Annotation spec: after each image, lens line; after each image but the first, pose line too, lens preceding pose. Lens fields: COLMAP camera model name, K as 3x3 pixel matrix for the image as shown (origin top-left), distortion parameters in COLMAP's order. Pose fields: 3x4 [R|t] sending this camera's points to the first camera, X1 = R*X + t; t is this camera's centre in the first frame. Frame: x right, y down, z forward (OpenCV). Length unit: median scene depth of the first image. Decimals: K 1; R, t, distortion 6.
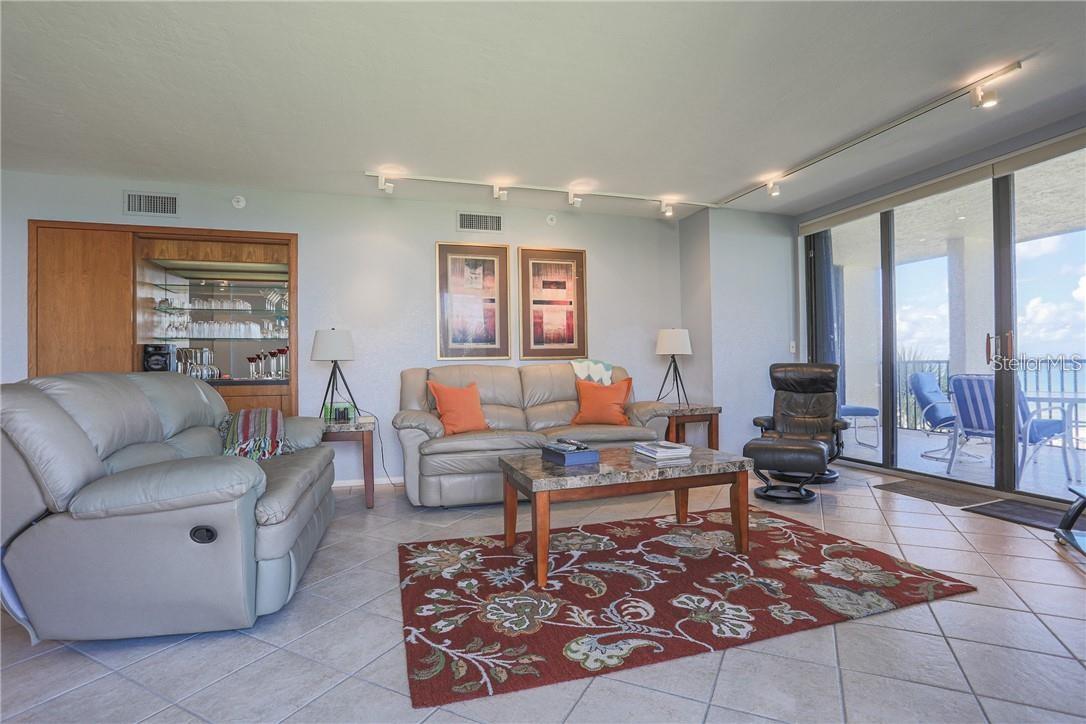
lens RADIAL K [[533.5, 0, 537.3], [0, 533.5, 359.7], [0, 0, 1]] dist [-0.044480, 0.011004]
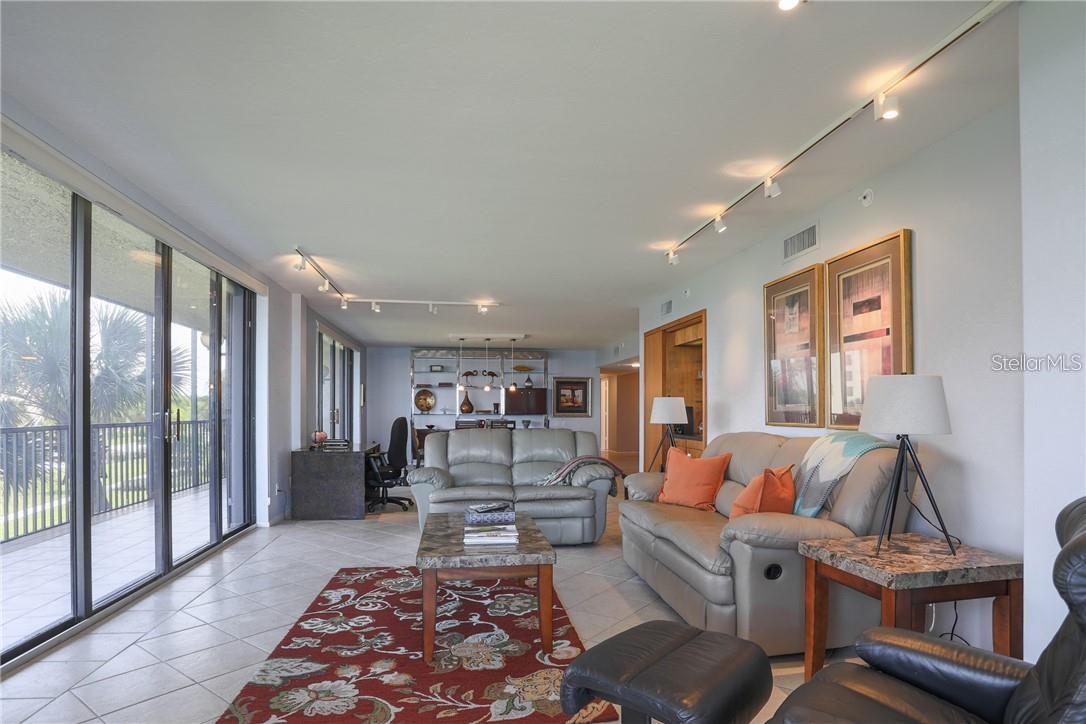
lens RADIAL K [[533.5, 0, 514.9], [0, 533.5, 413.9], [0, 0, 1]] dist [-0.044480, 0.011004]
pose [[-0.158669, 0.015602, -0.987208, 1.332843], [0.018926, 0.999739, 0.012758, -0.067295], [0.987150, -0.016660, -0.158923, 1.385101]]
